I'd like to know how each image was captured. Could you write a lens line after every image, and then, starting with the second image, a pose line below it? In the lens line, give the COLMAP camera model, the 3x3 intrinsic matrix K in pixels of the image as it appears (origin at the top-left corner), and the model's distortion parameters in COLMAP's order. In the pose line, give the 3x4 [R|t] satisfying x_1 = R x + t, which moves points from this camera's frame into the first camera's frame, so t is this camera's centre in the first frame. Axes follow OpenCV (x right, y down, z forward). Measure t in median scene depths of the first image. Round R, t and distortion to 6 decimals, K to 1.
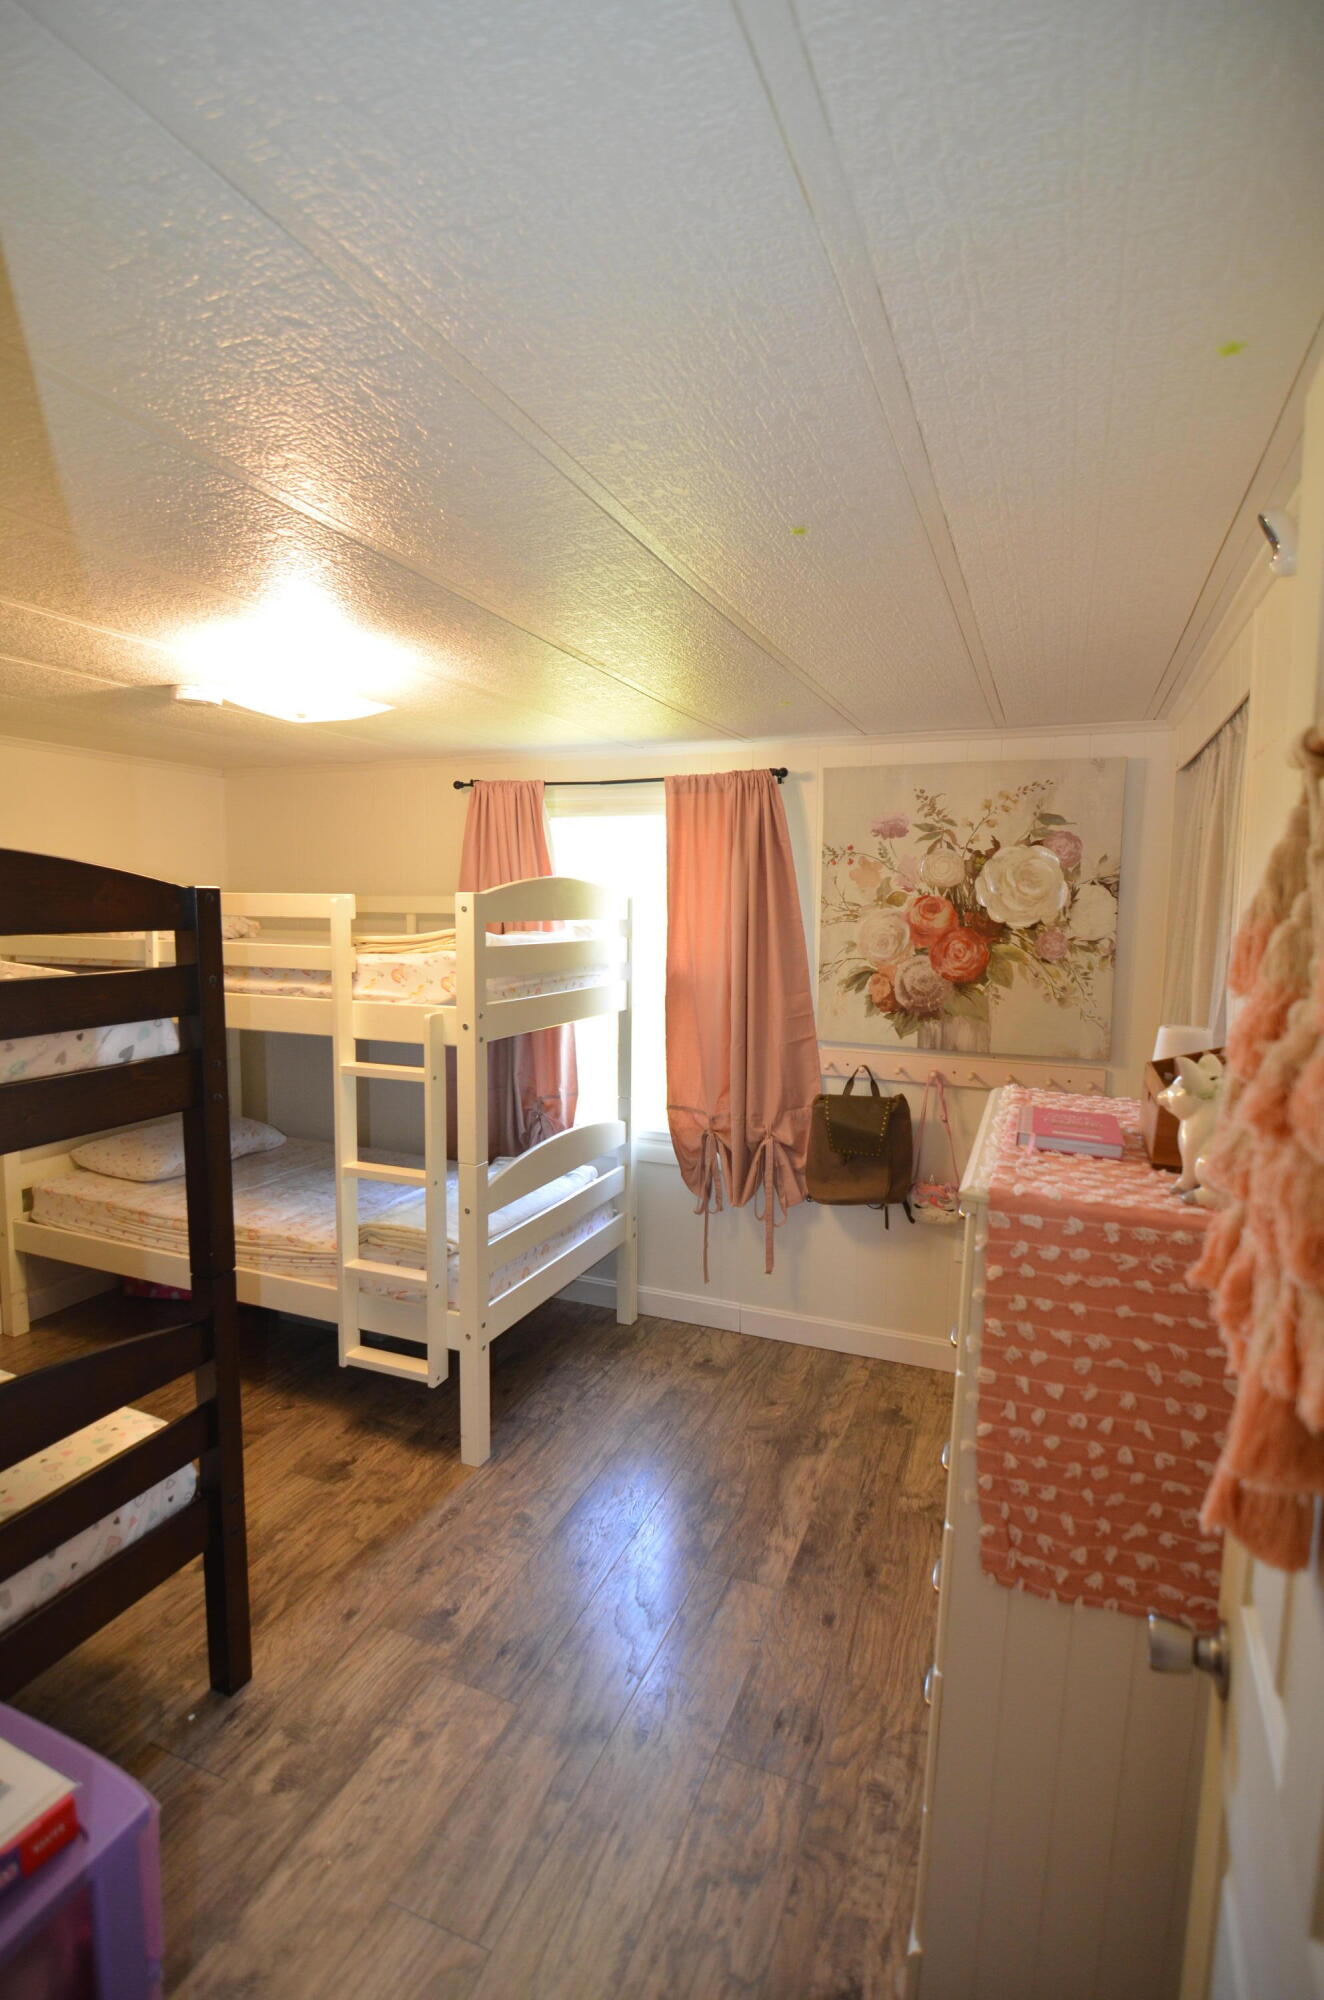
lens RADIAL K [[954.7, 0, 662.3], [0, 954.7, 1002.7], [0, 0, 1]] dist [-0.011607, -0.005367]
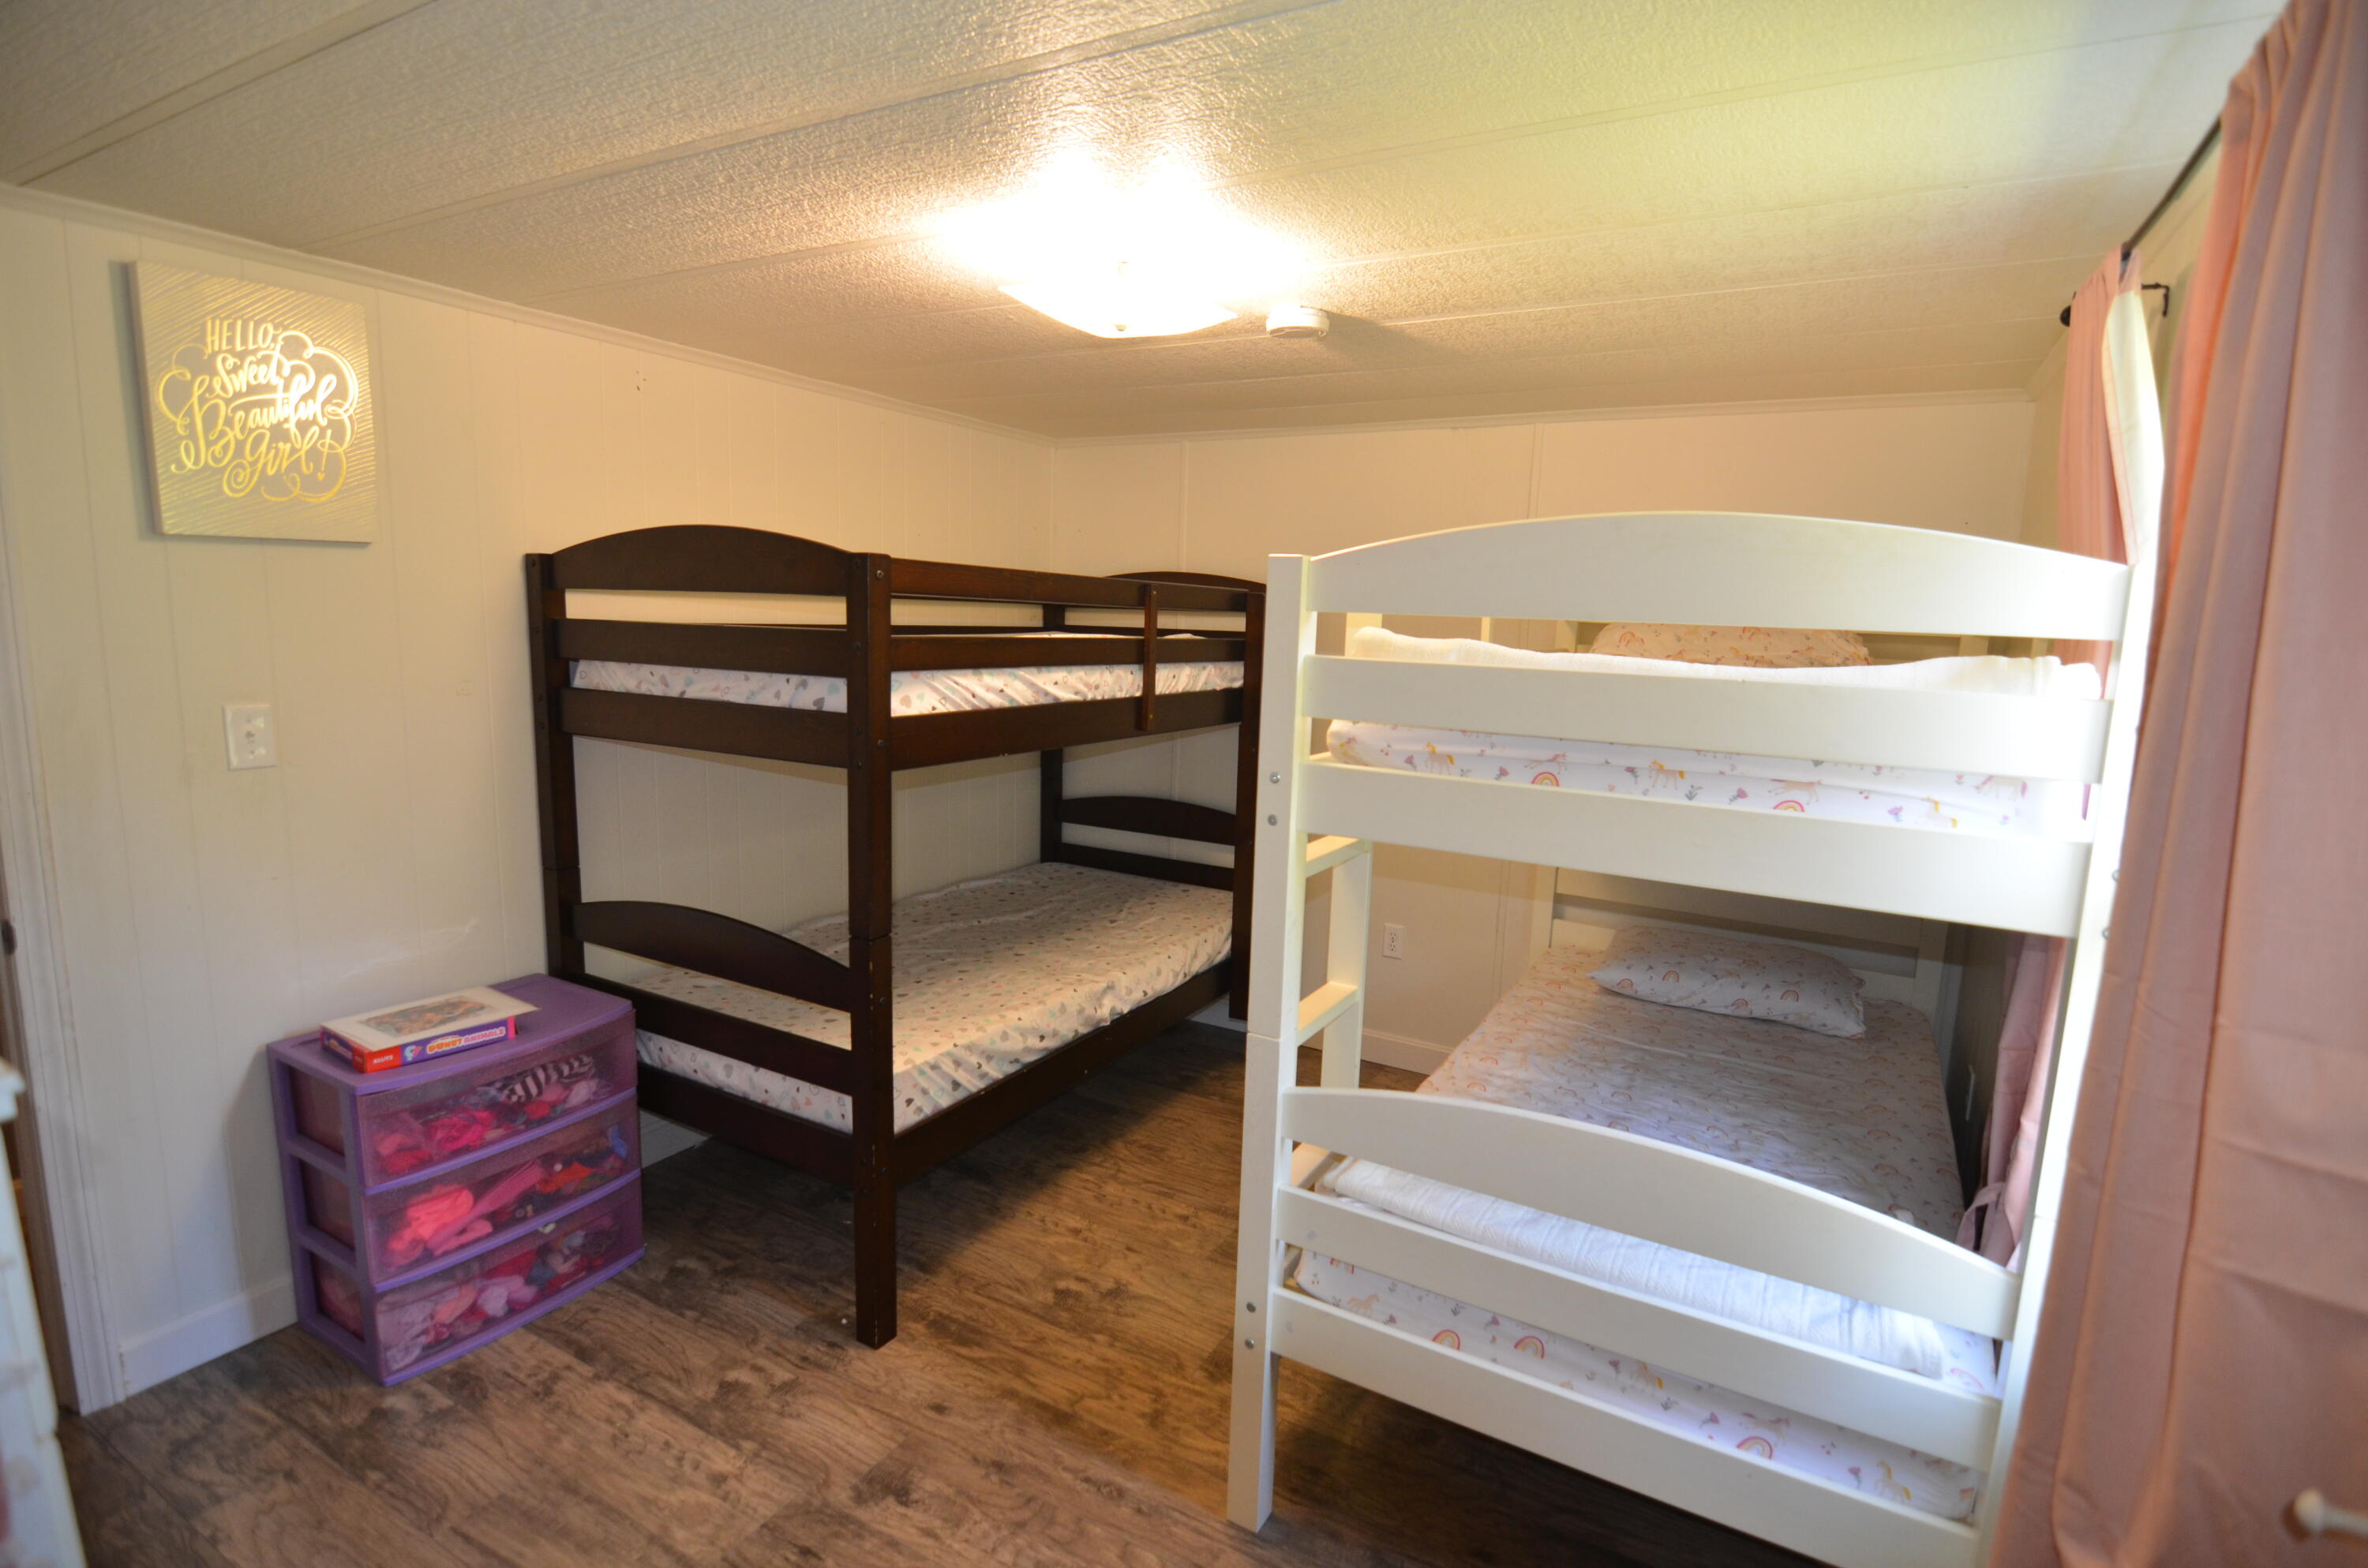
lens RADIAL K [[1130.2, 0, 1181.1], [0, 1130.2, 784.7], [0, 0, 1]] dist [-0.011607, -0.005367]
pose [[-0.118990, 0.138446, -0.983196, 0.669449], [-0.138777, 0.978192, 0.154536, -0.110705], [0.983149, 0.154834, -0.097182, 1.450731]]
